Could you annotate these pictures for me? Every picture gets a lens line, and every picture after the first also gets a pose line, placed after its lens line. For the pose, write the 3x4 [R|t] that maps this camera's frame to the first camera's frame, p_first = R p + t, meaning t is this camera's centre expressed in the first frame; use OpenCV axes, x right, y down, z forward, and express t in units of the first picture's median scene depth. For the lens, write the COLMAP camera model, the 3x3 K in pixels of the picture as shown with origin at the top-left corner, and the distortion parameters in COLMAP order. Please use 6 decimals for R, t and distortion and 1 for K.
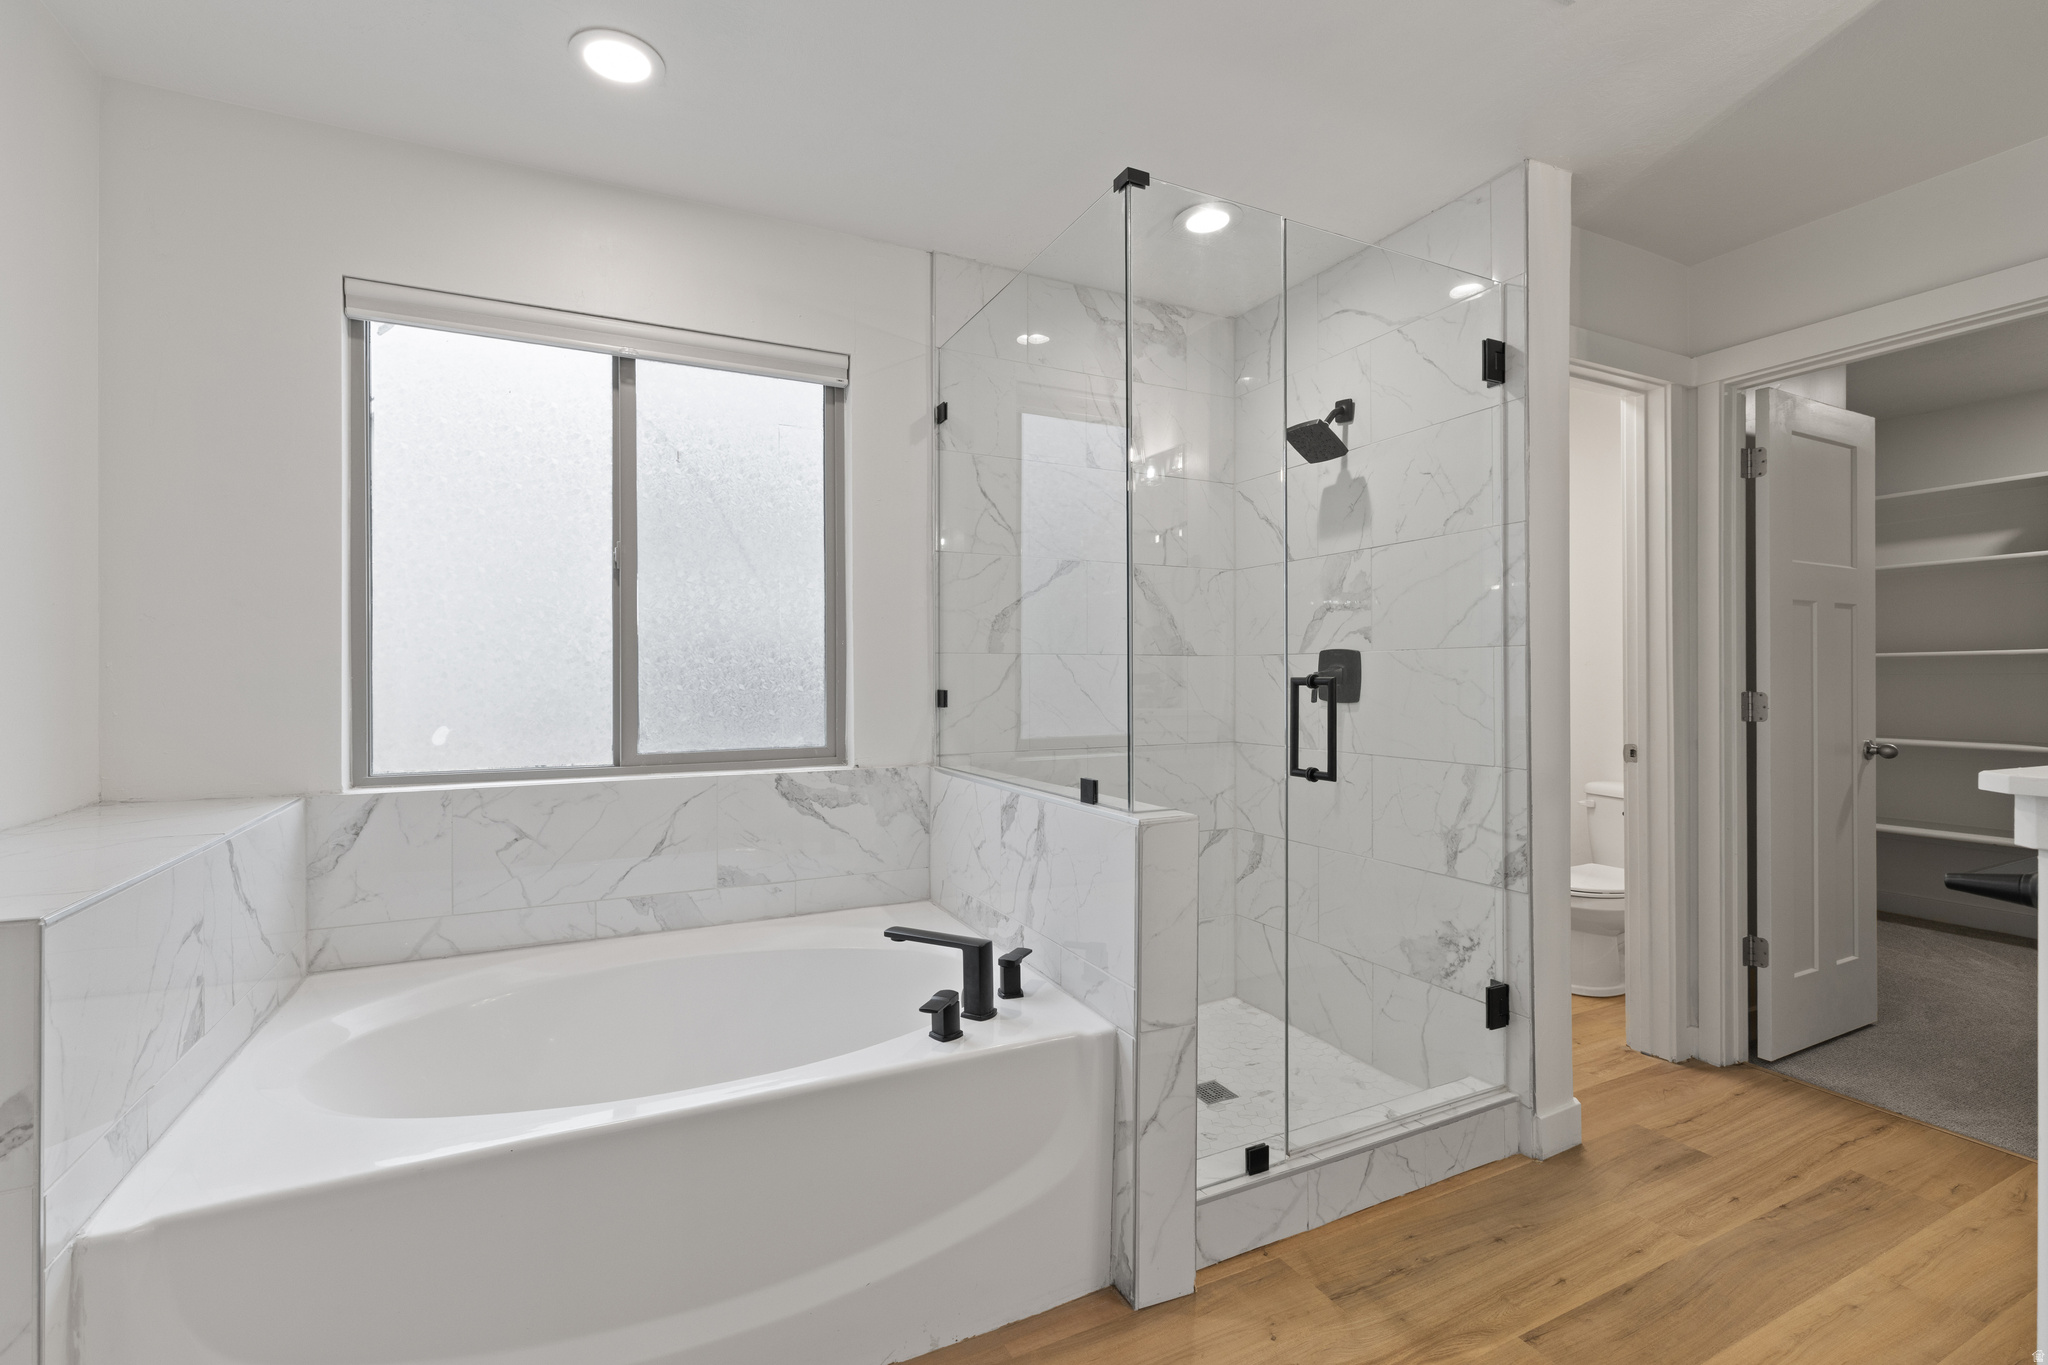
lens RADIAL K [[883.5, 0, 1013.8], [0, 883.5, 678.4], [0, 0, 1]] dist [-0.001770, 0.000700]
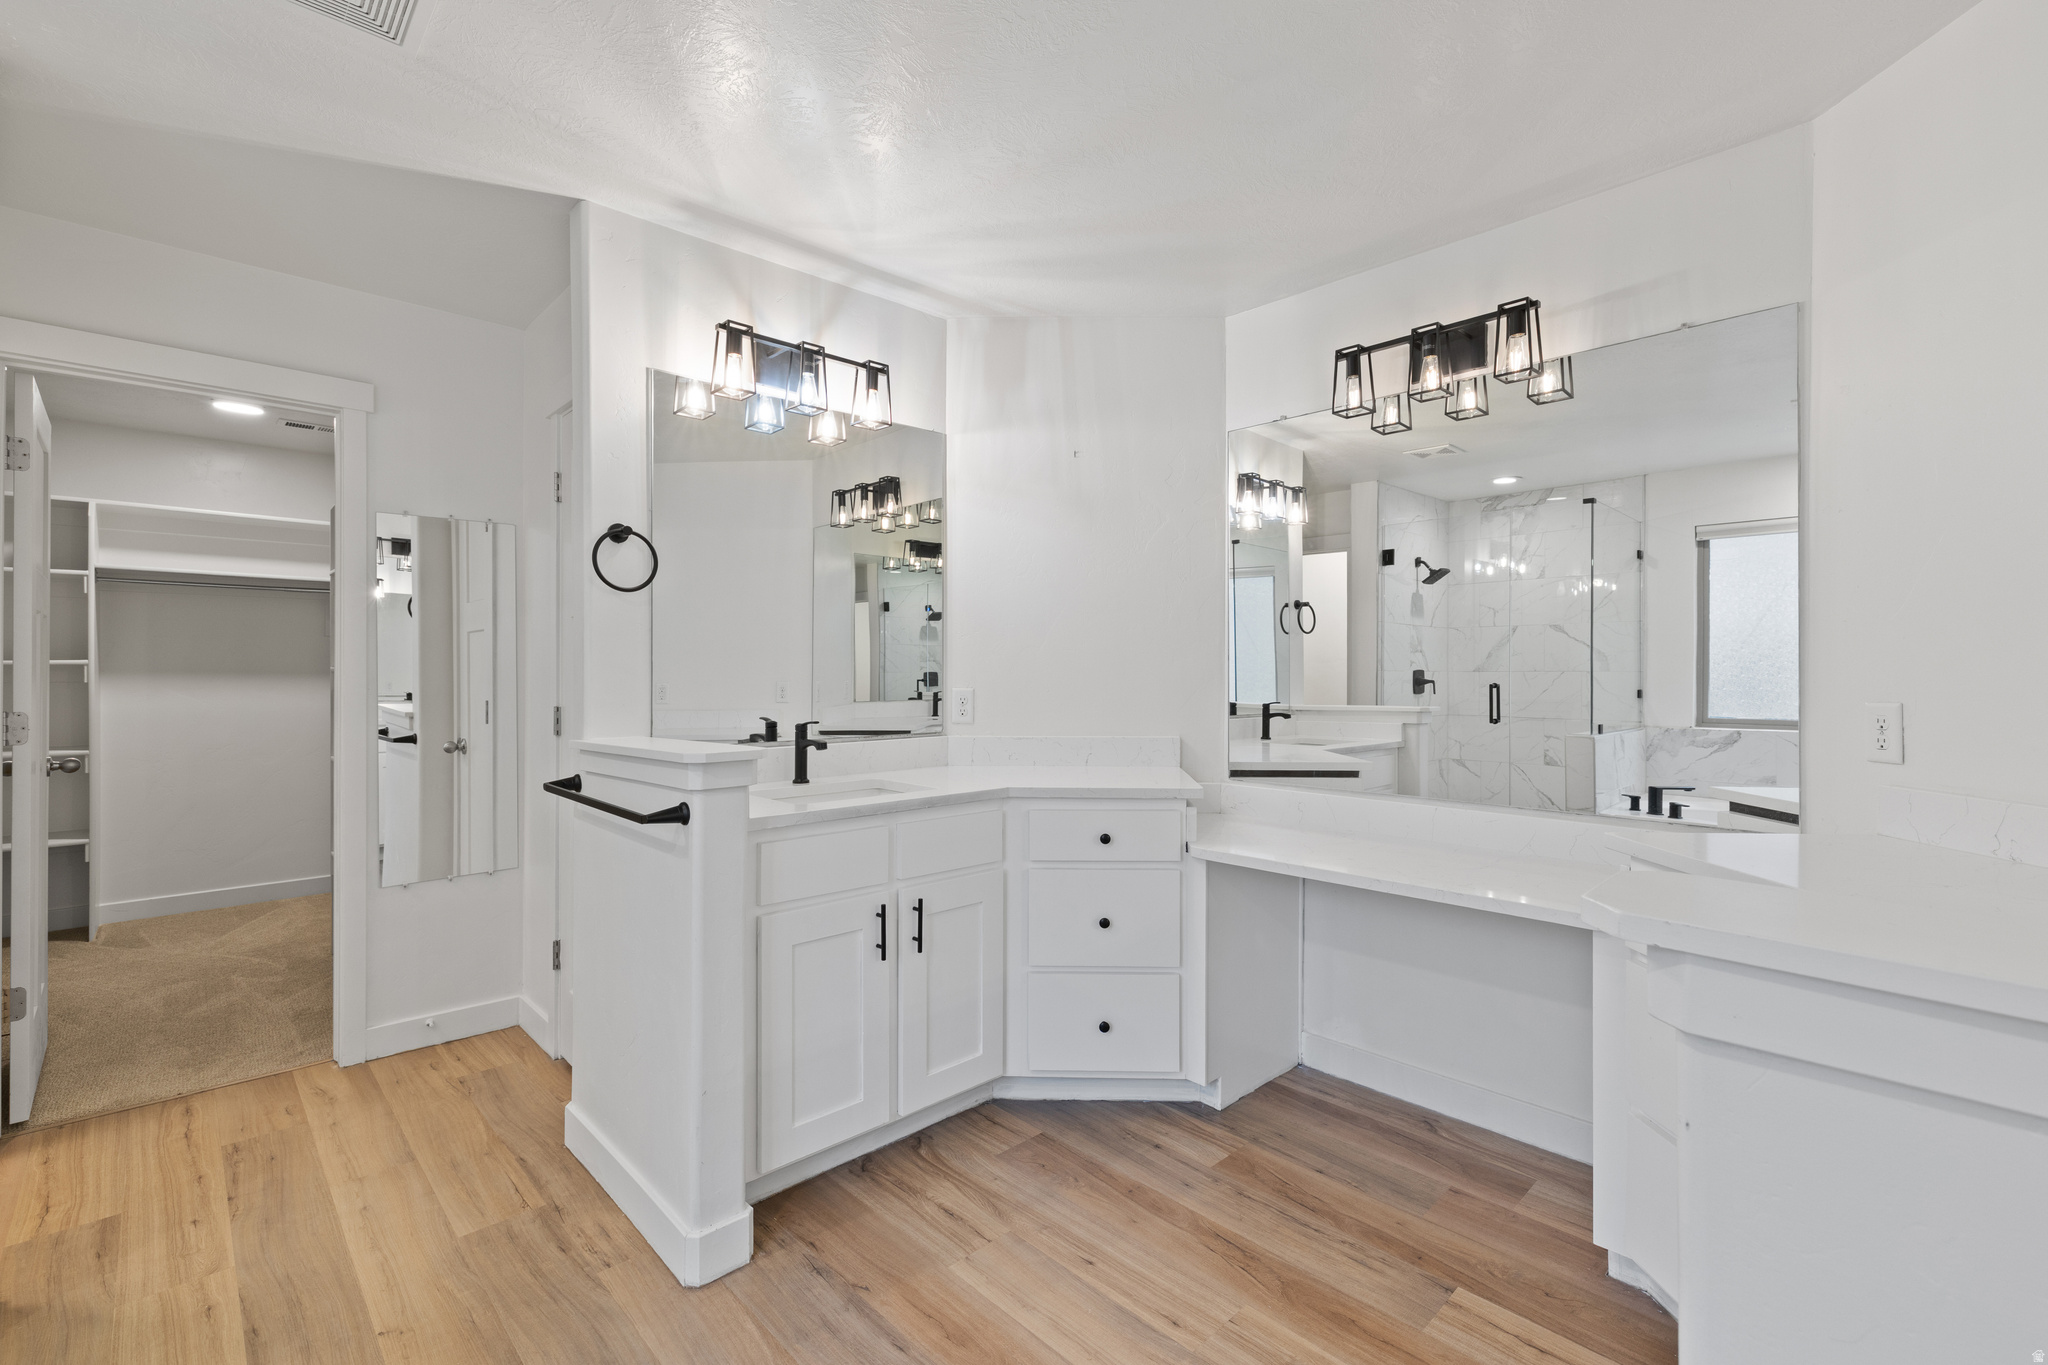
lens RADIAL K [[883.5, 0, 1015.0], [0, 883.5, 677.6], [0, 0, 1]] dist [-0.001770, 0.000700]
pose [[-0.297660, -0.003819, 0.954664, -0.396683], [0.000444, 0.999991, 0.004139, -0.028451], [-0.954672, 0.001656, -0.297655, 0.397692]]
